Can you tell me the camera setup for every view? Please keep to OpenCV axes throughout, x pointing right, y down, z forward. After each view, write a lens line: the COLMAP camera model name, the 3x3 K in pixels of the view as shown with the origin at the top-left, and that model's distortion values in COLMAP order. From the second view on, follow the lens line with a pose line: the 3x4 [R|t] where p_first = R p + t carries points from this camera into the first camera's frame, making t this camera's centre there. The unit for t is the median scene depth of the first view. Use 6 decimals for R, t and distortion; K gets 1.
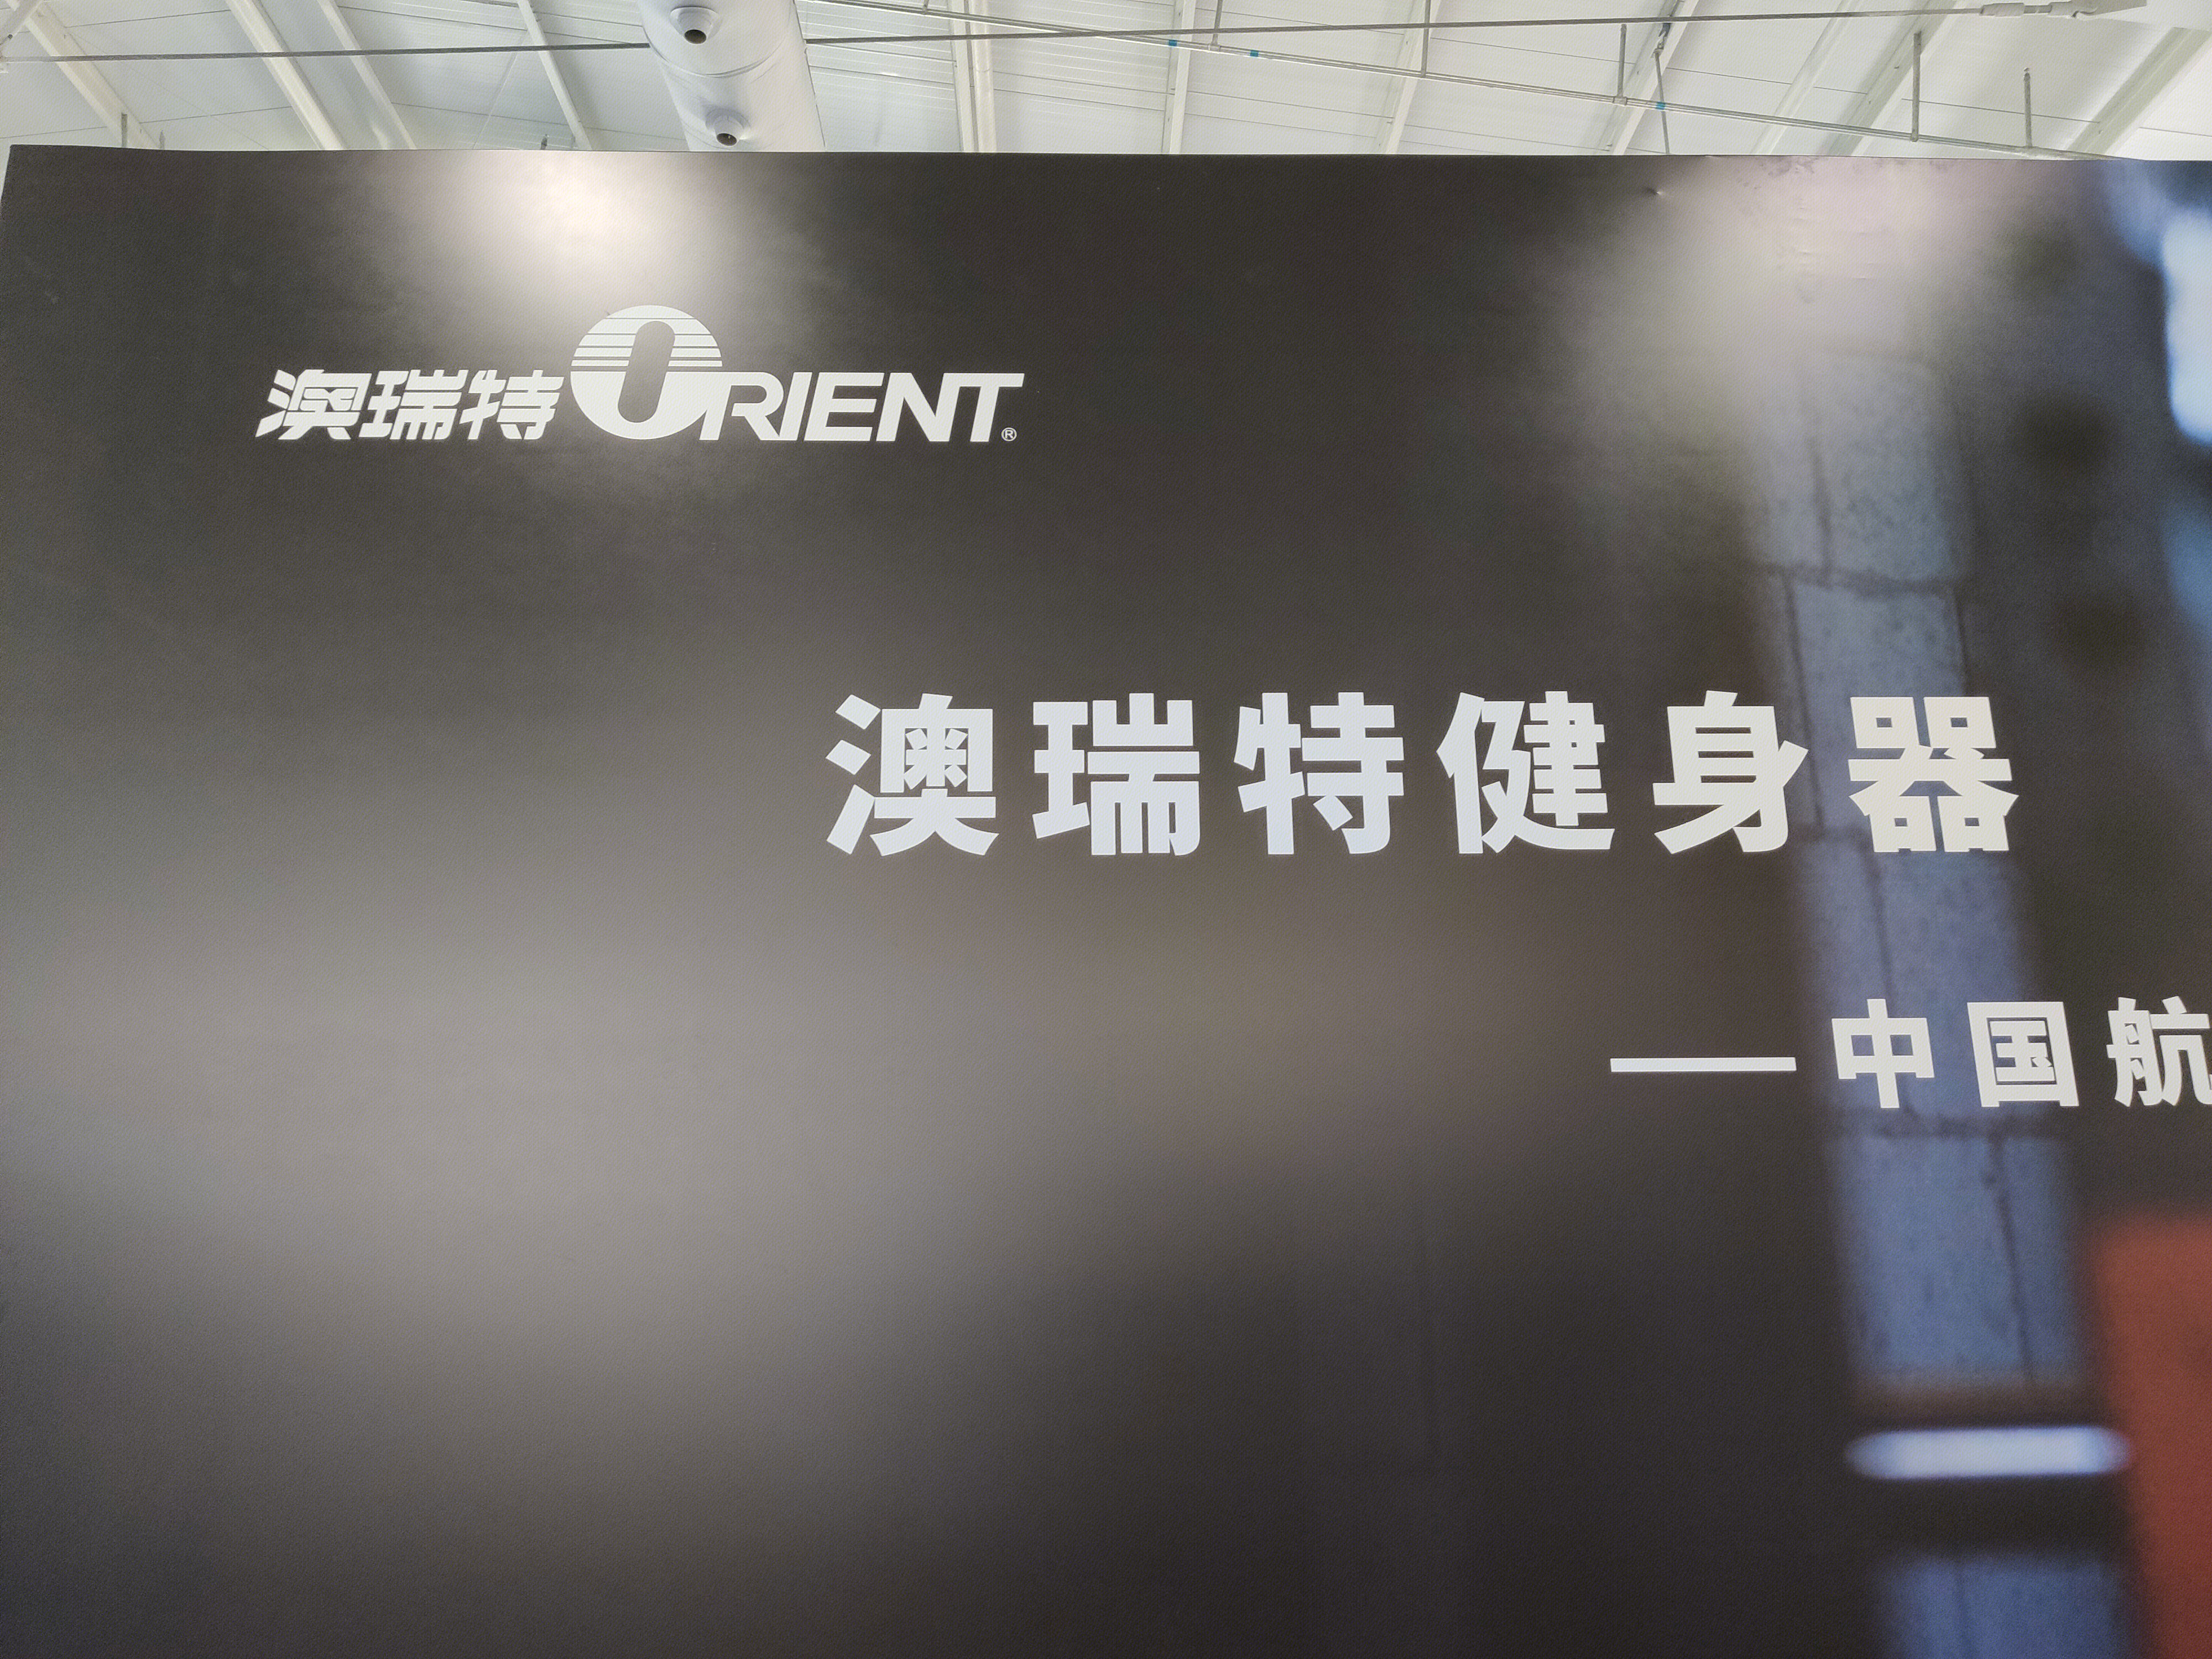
lens RADIAL K [[1666.5, 0, 1110.2], [0, 1666.5, 840.7], [0, 0, 1]] dist [0.017771, -0.032311]
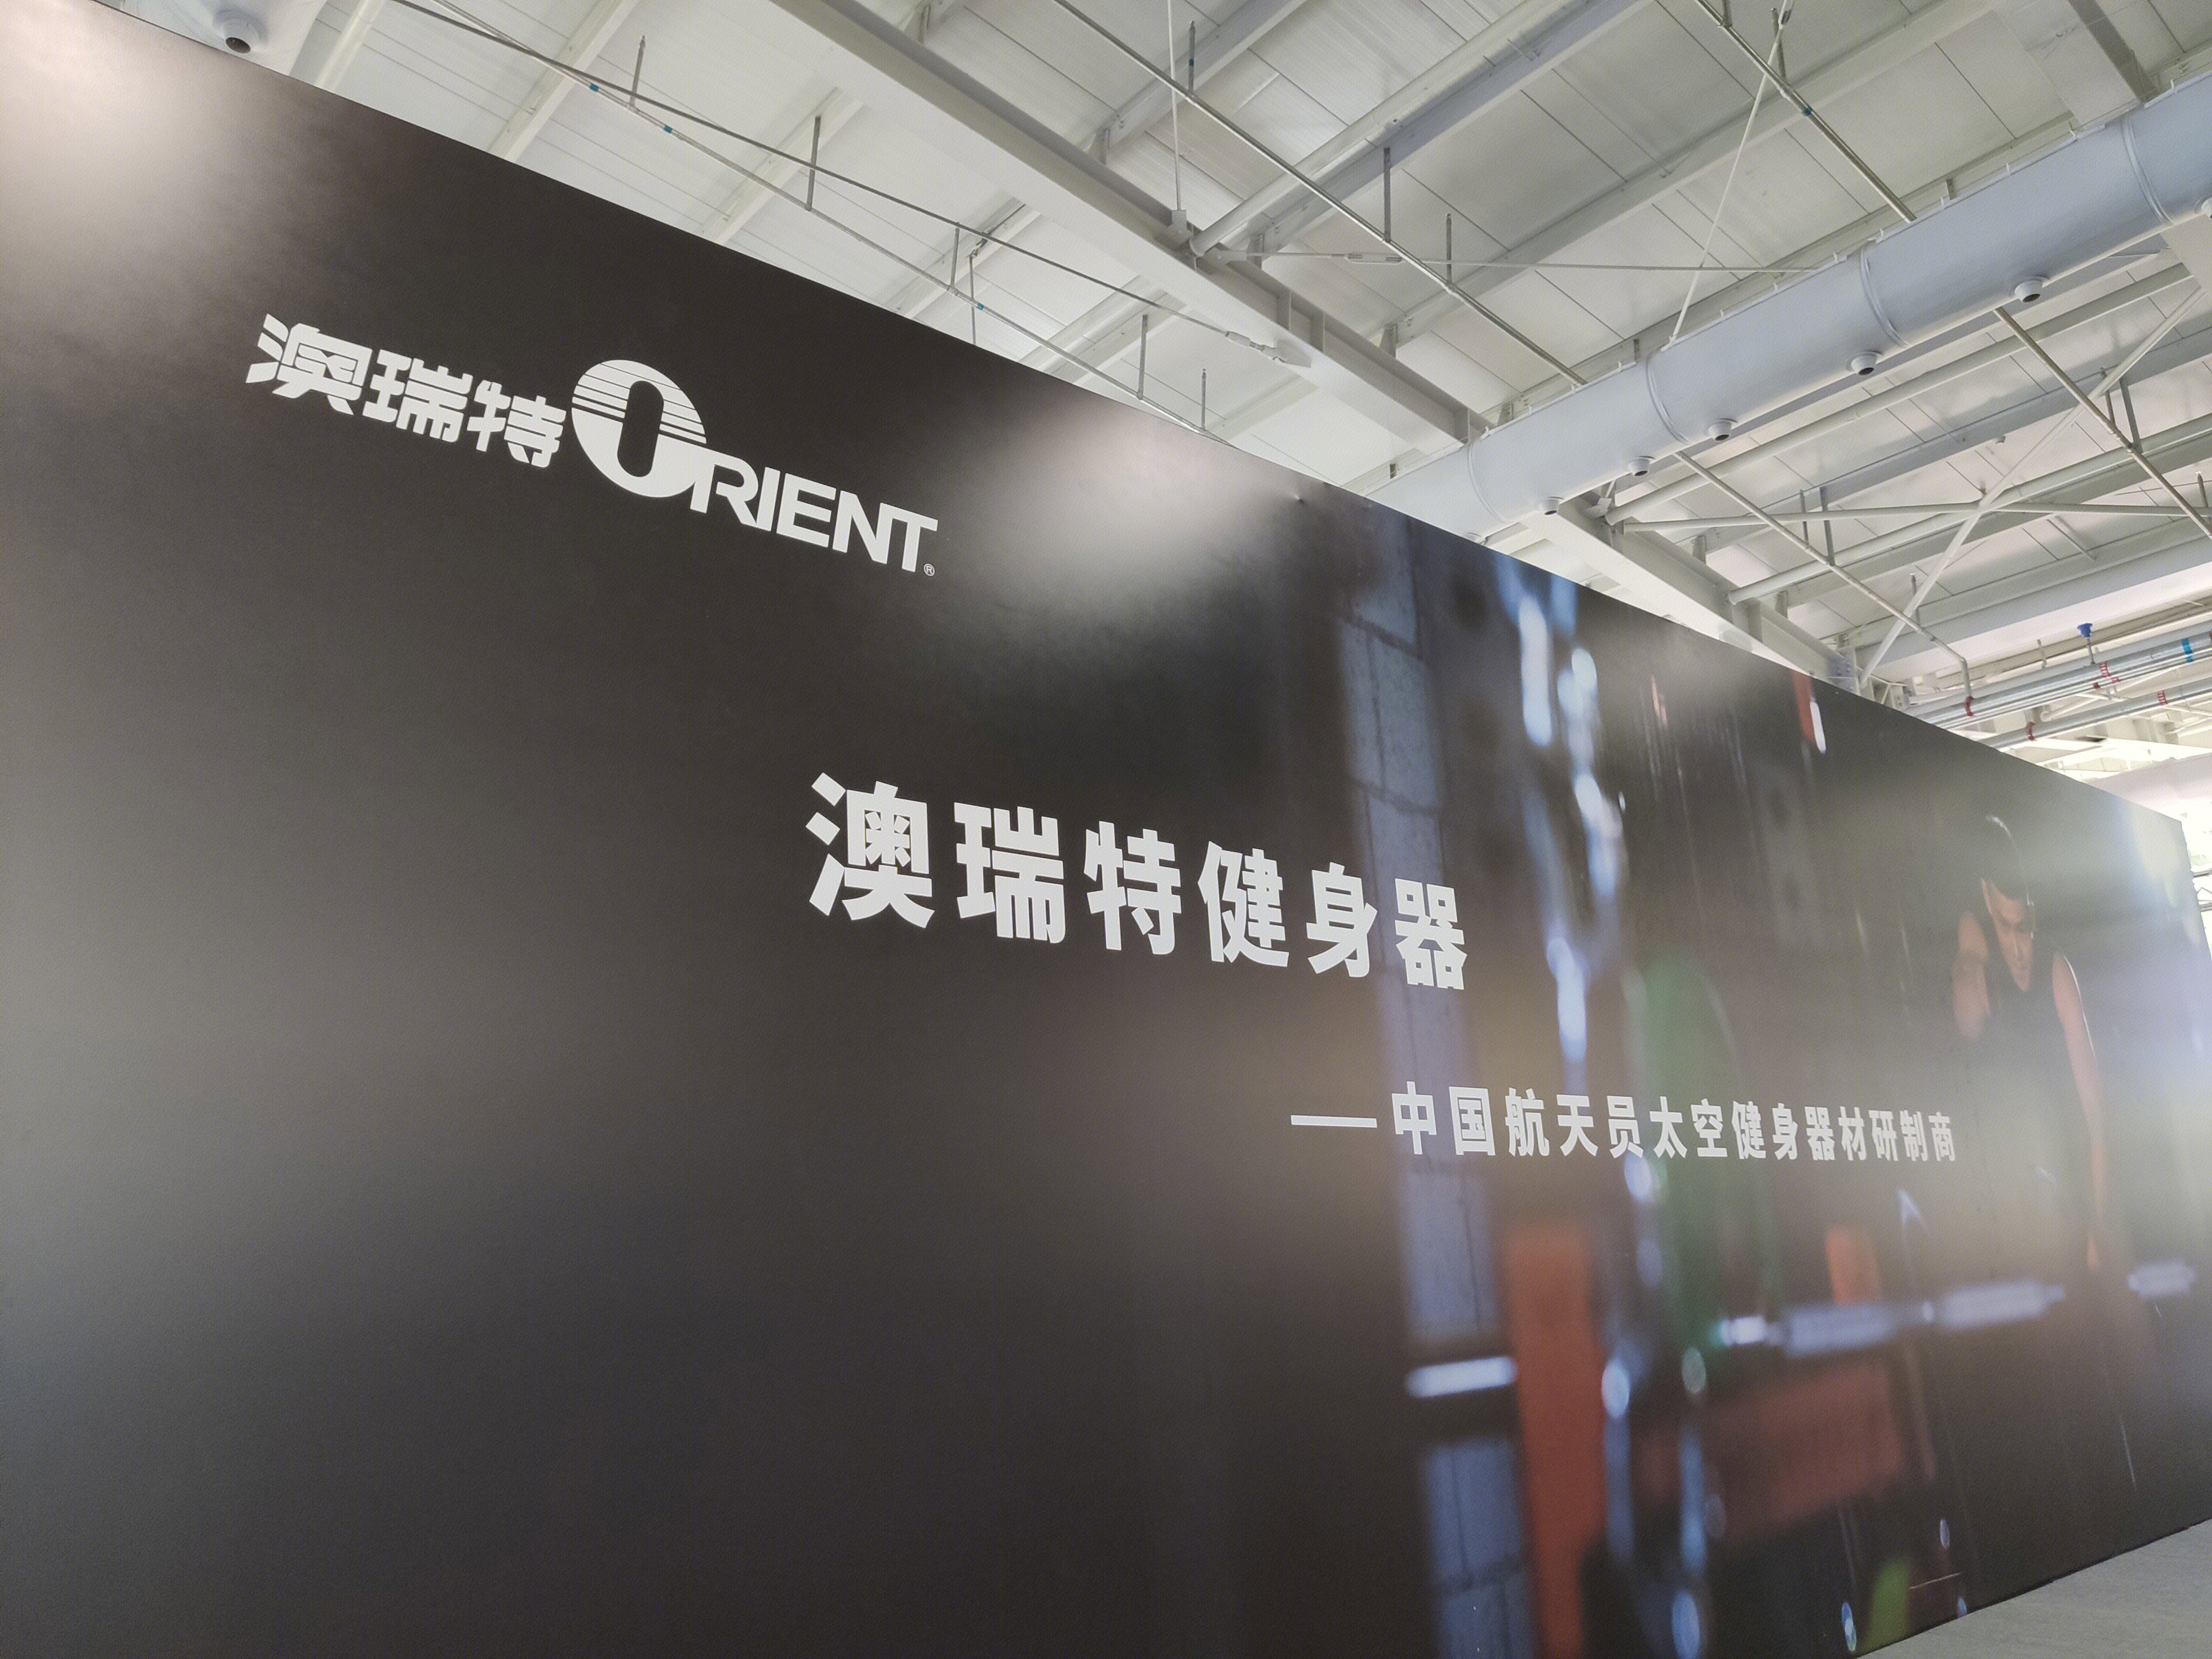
lens RADIAL K [[1666.5, 0, 1107.6], [0, 1666.5, 826.4], [0, 0, 1]] dist [0.017771, -0.032311]
pose [[0.773072, 0.138669, 0.618976, -0.700112], [-0.122533, 0.990079, -0.068769, 0.002812], [-0.622371, -0.022681, 0.782393, -0.009505]]
